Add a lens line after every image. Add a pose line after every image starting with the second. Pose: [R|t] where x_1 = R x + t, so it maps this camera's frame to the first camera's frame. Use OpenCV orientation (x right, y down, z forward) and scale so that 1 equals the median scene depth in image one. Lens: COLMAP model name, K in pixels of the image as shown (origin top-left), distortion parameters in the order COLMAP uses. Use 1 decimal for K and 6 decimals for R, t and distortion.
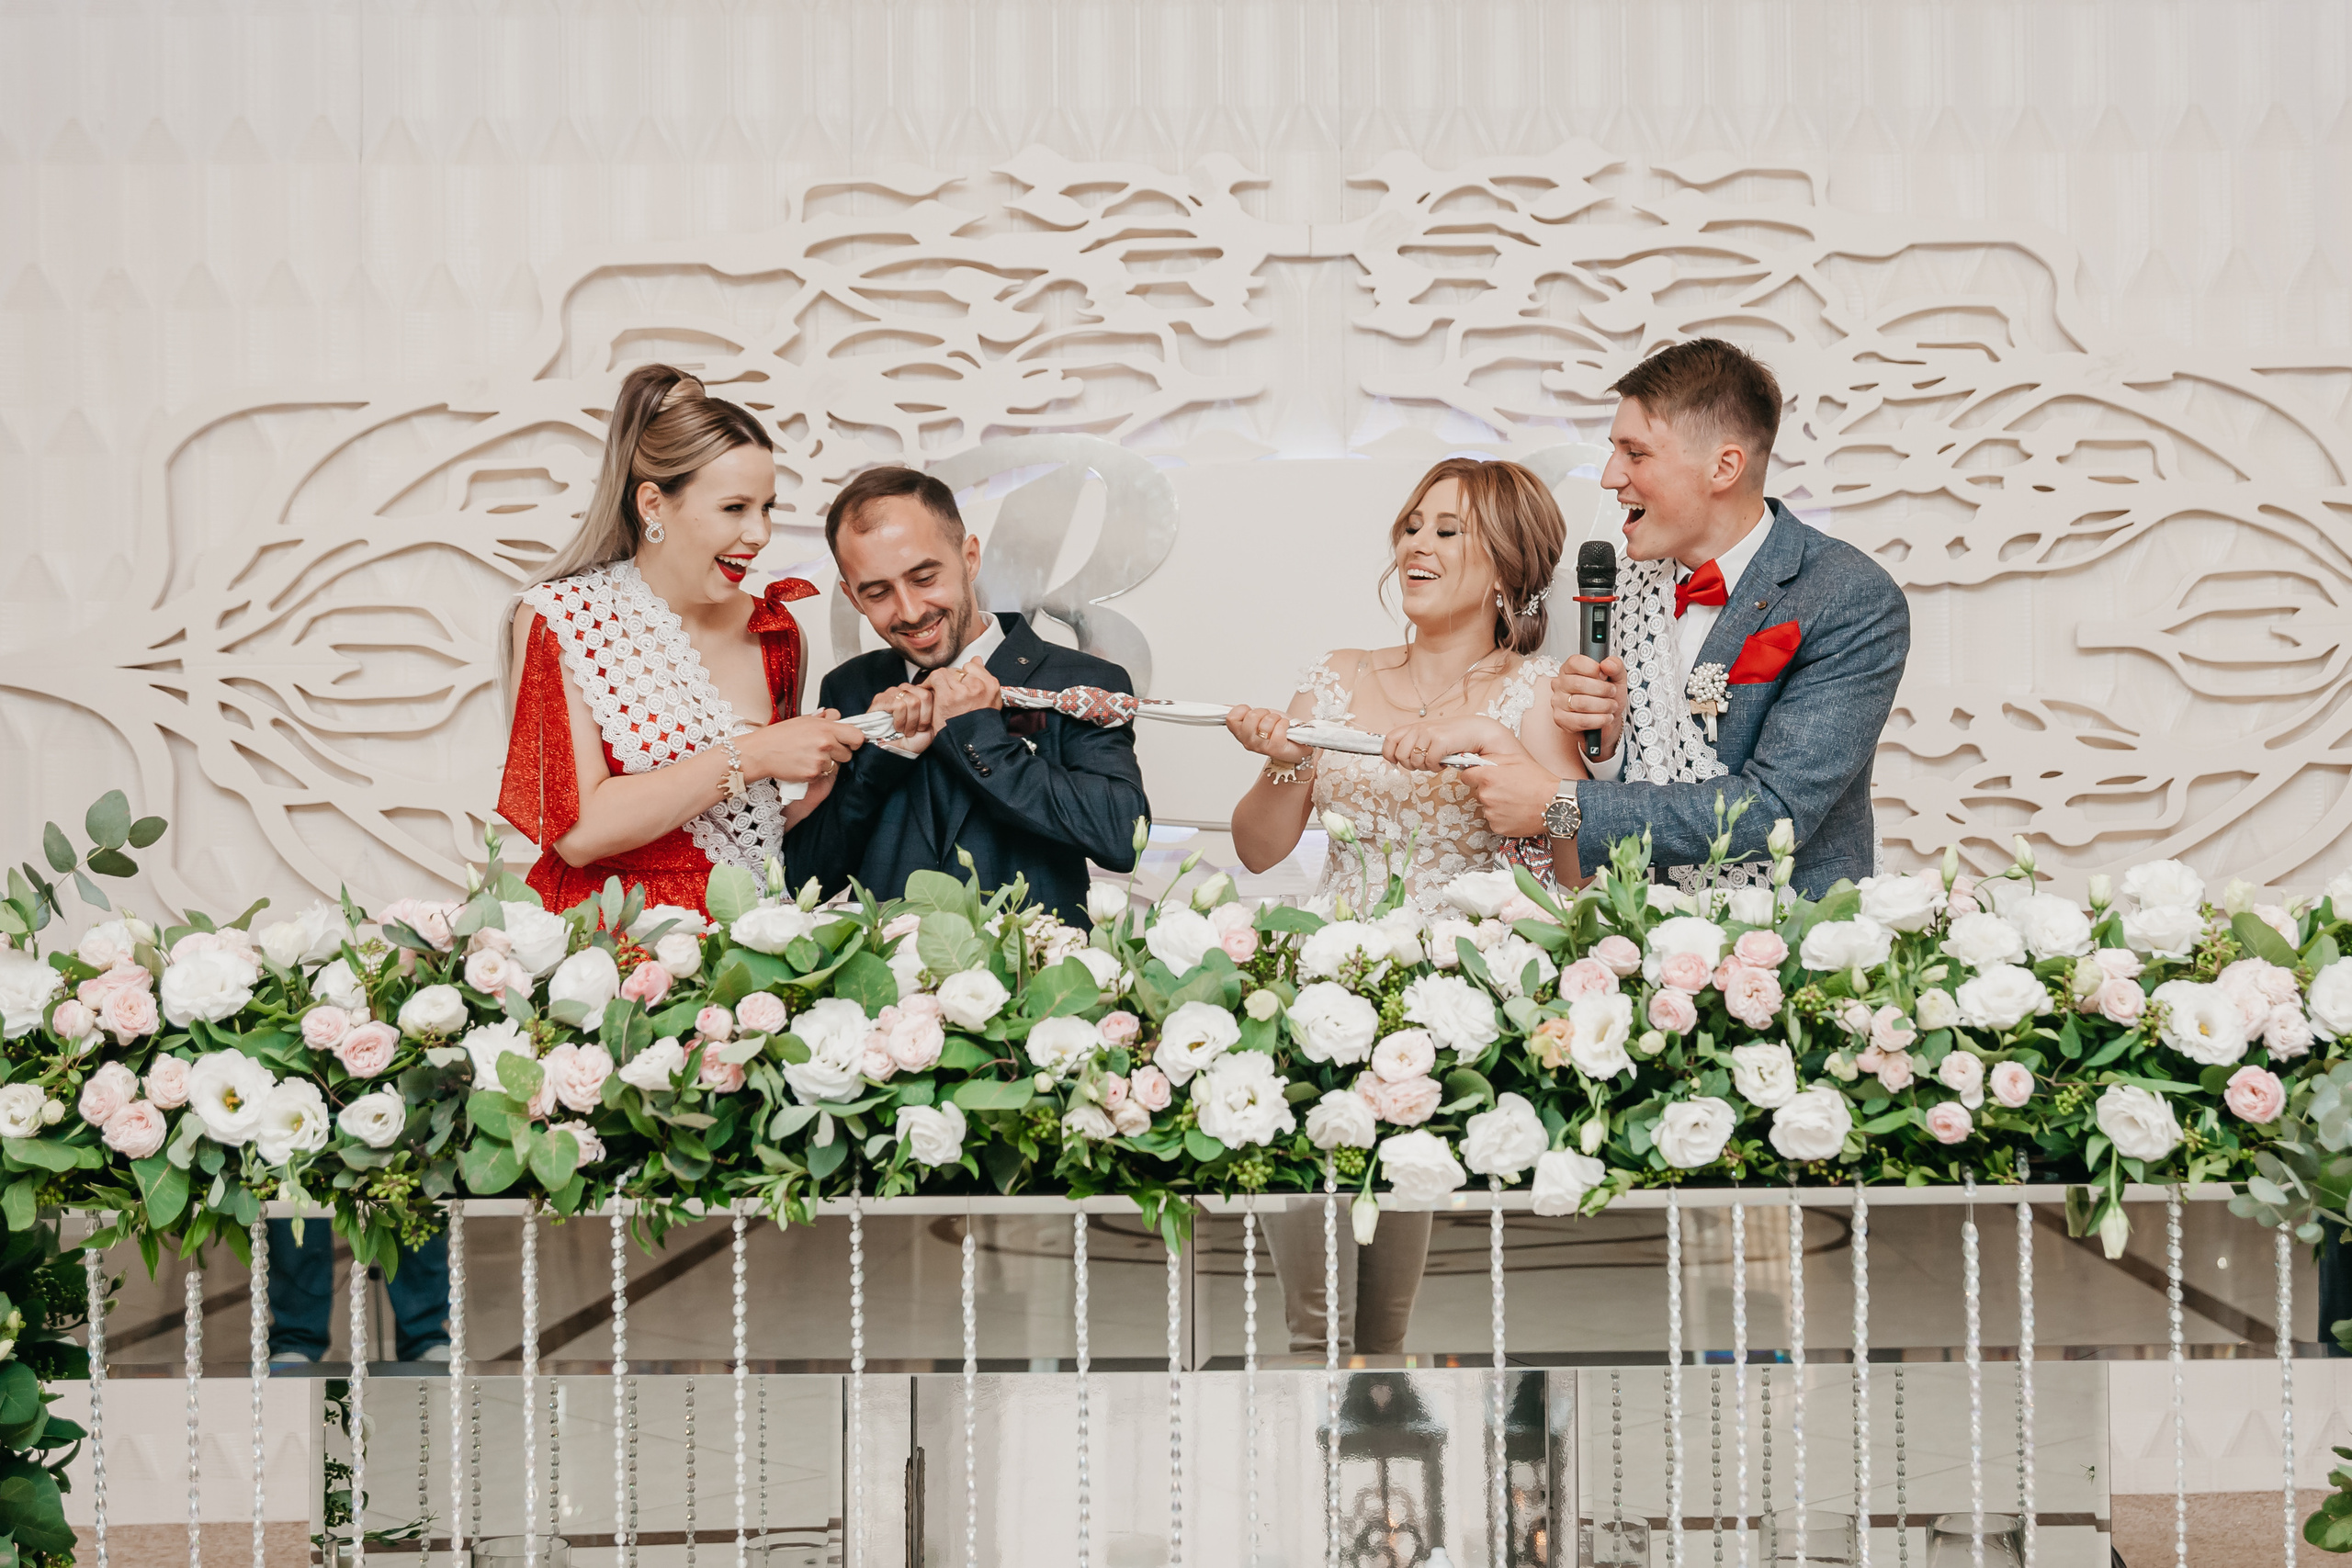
lens RADIAL K [[3019.6, 0, 1174.6], [0, 3019.6, 788.7], [0, 0, 1]] dist [-0.000205, 0.000000]
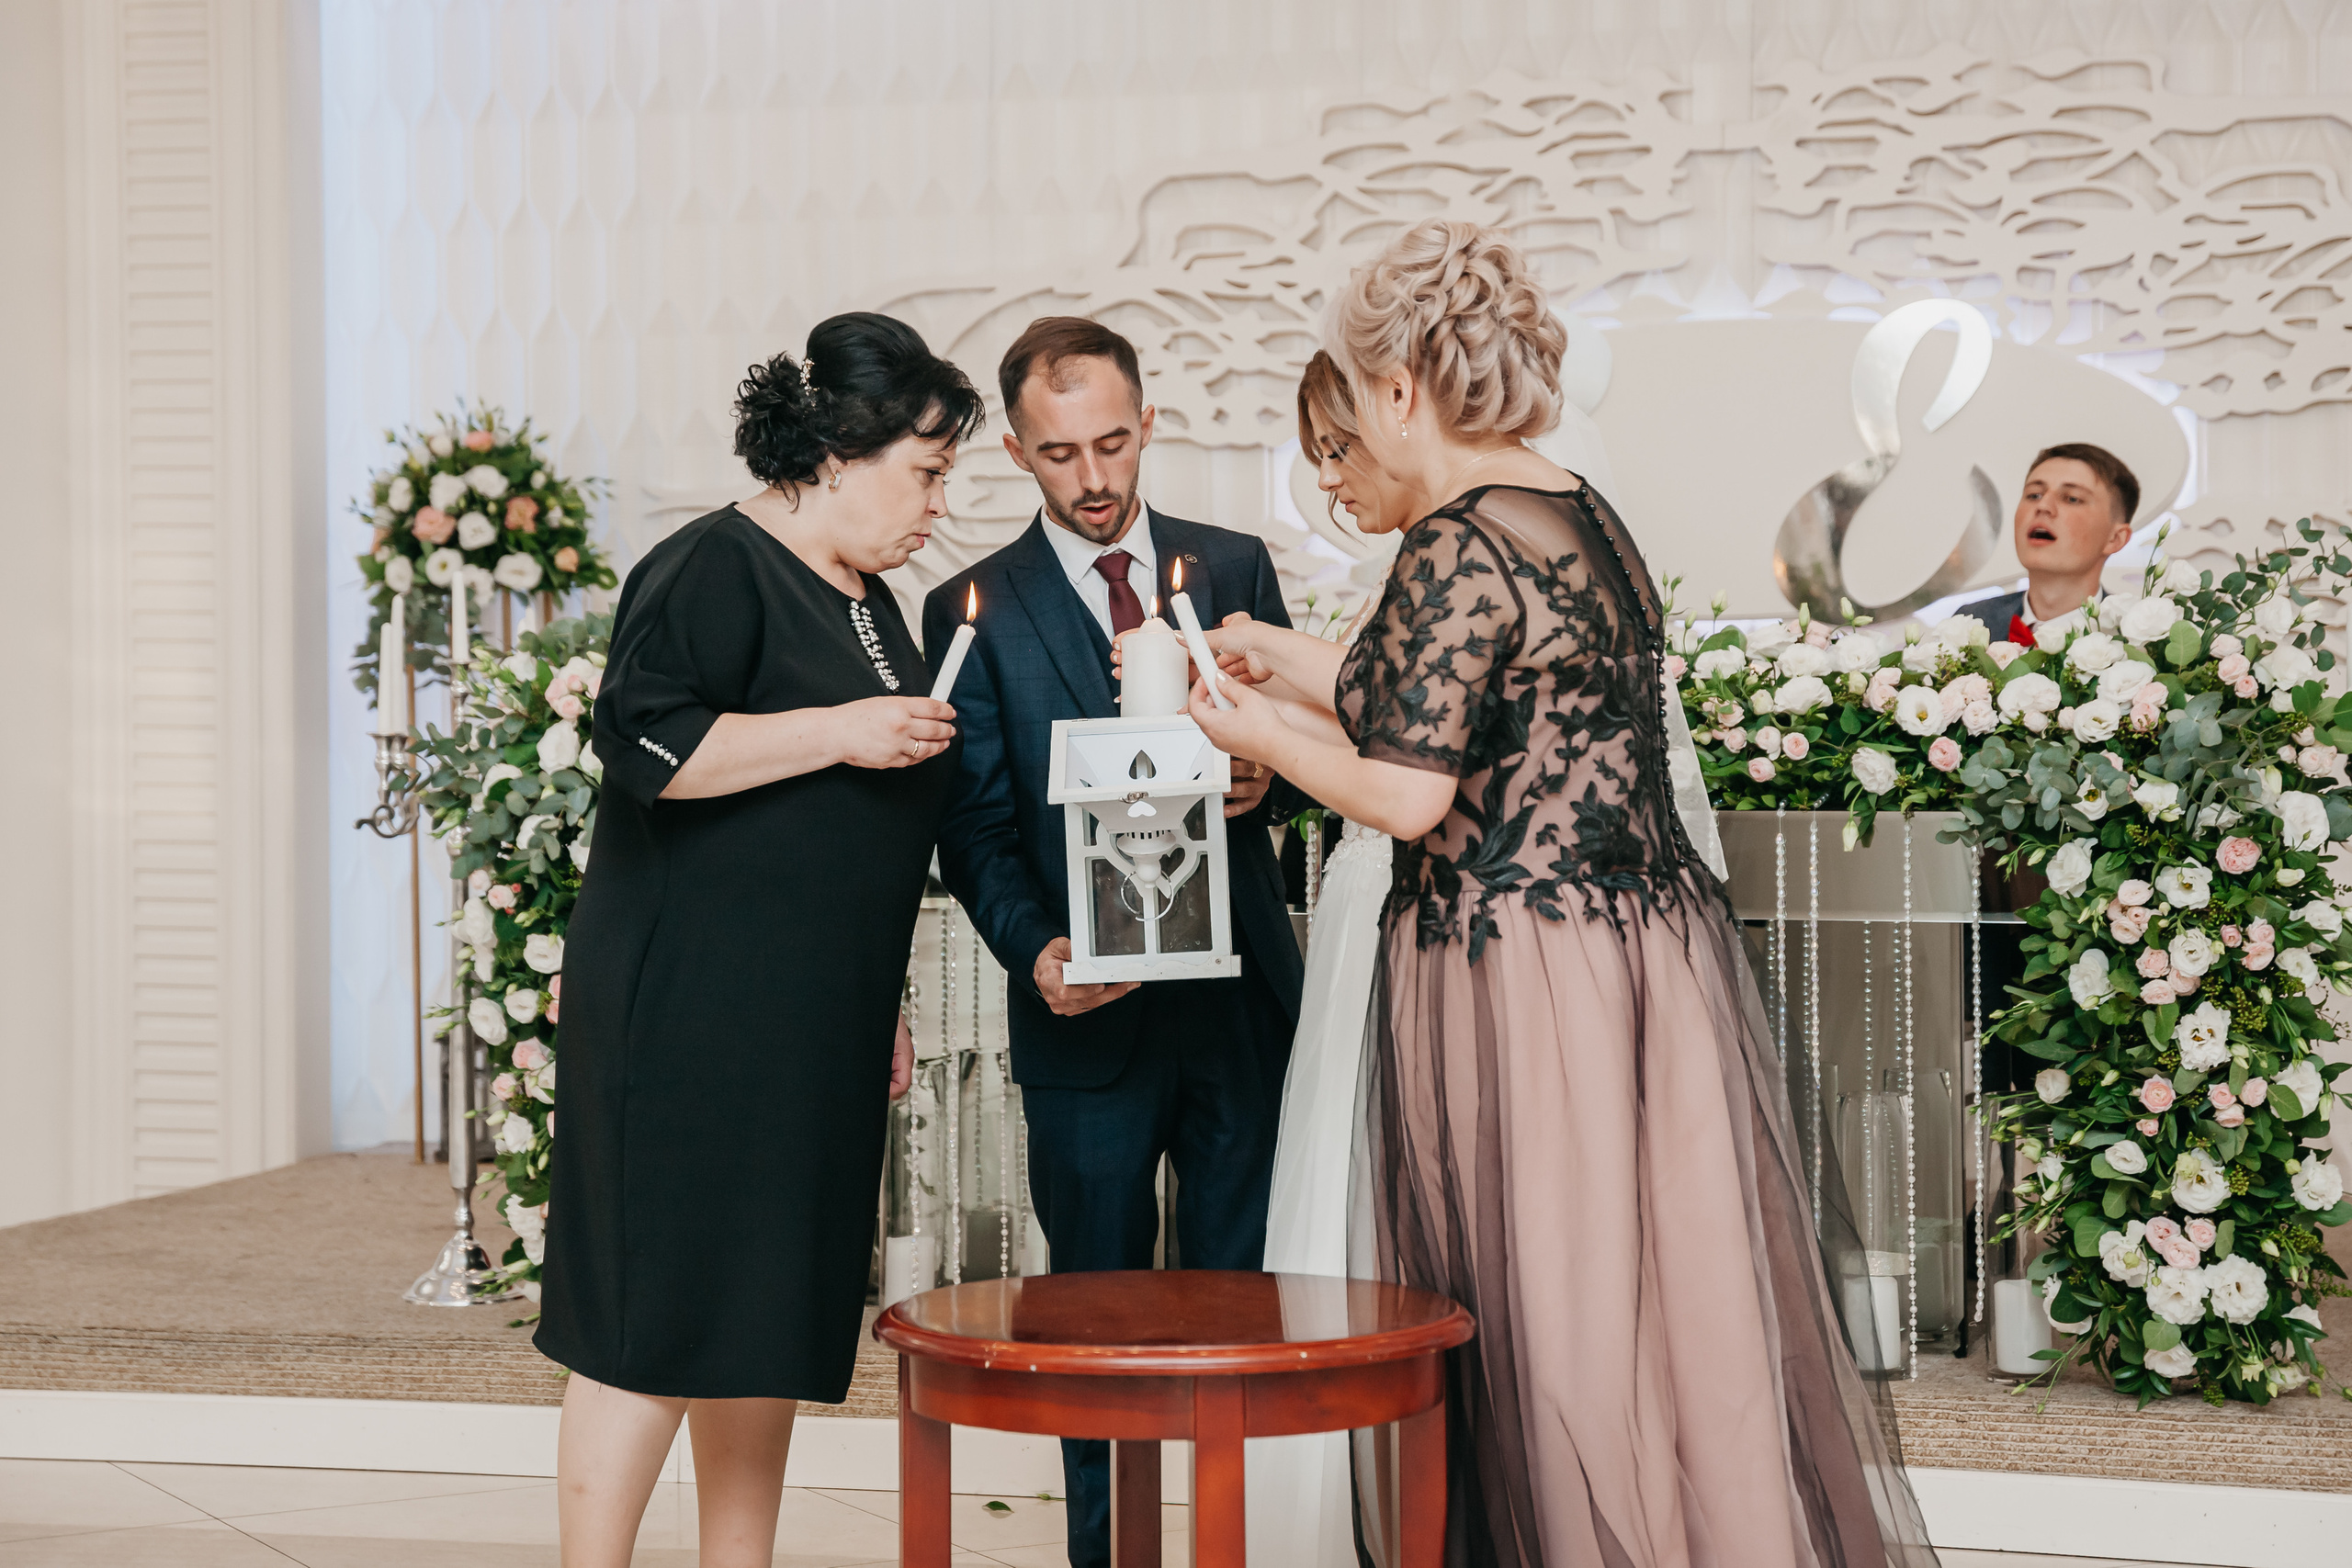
lens RADIAL K [[4299.9, 0, 1176.5], [0, 4299.9, 780.5], [0, 0, 1]] dist [0.045518, 0.000000]
pose [[0.953234, 0.012152, -0.301990, 0.362287], [-0.002716, 0.999495, 0.031645, 0.023505], [0.302222, -0.029345, 0.952786, -0.729936]]
